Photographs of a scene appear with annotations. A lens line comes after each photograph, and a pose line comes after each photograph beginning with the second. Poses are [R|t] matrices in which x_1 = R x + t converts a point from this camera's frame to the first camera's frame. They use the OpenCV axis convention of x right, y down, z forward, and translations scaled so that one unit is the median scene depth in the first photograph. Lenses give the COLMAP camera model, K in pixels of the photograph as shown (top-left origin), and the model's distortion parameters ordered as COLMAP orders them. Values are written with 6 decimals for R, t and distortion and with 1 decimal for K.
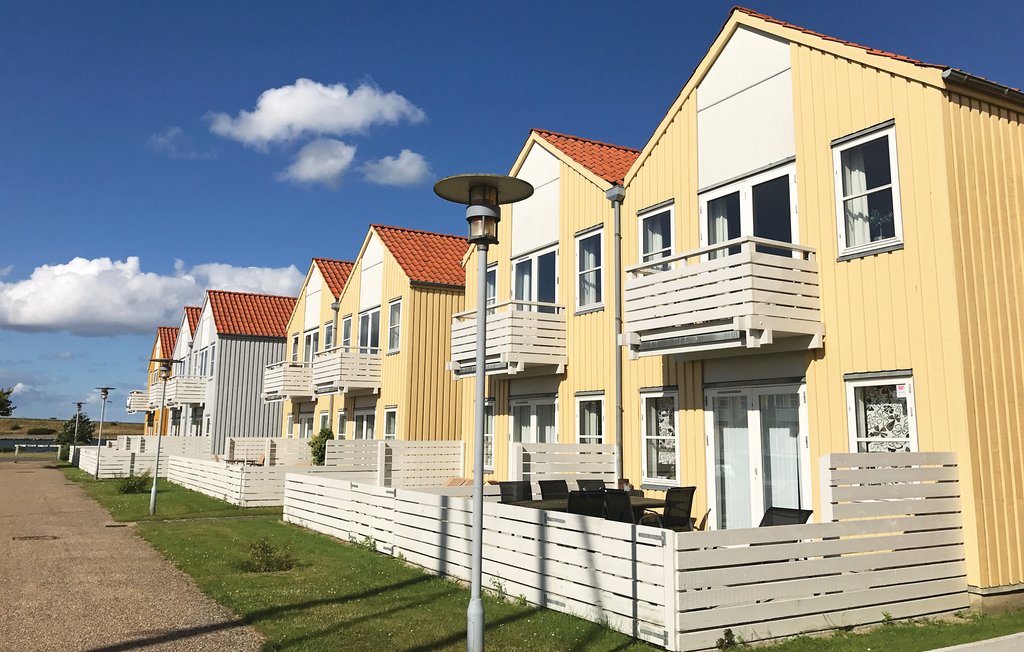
lens RADIAL K [[853.8, 0, 494.8], [0, 853.8, 301.7], [0, 0, 1]] dist [0.038861, -0.064473]
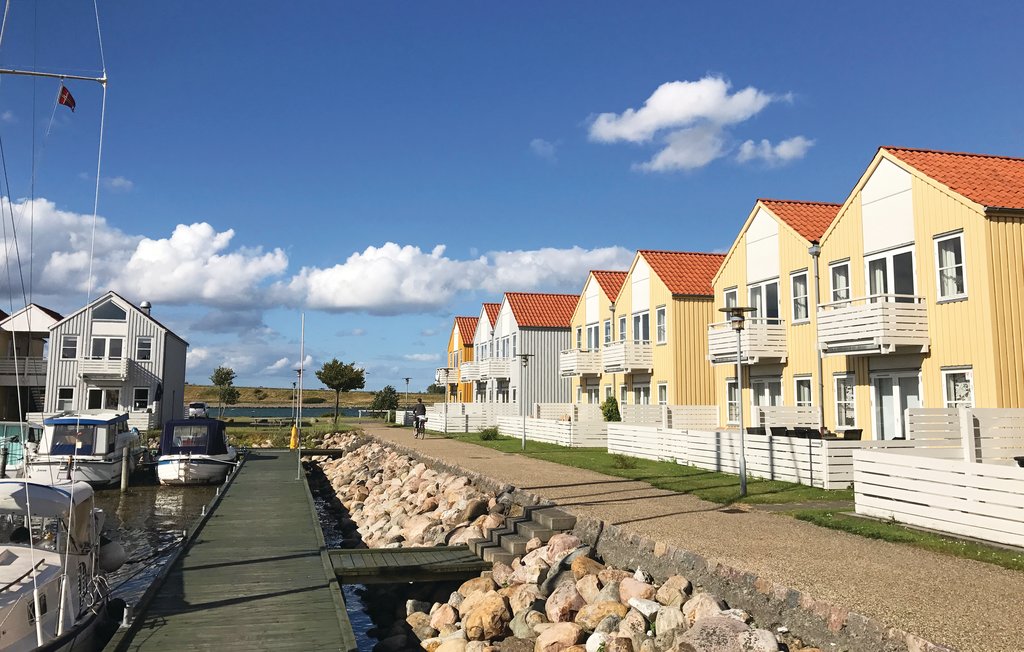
lens RADIAL K [[853.8, 0, 496.0], [0, 853.8, 278.1], [0, 0, 1]] dist [0.038861, -0.064473]
pose [[0.963575, -0.040684, -0.264326, -0.012795], [0.043142, 0.999063, 0.003498, -0.118448], [0.263936, -0.014775, 0.964427, -0.793651]]
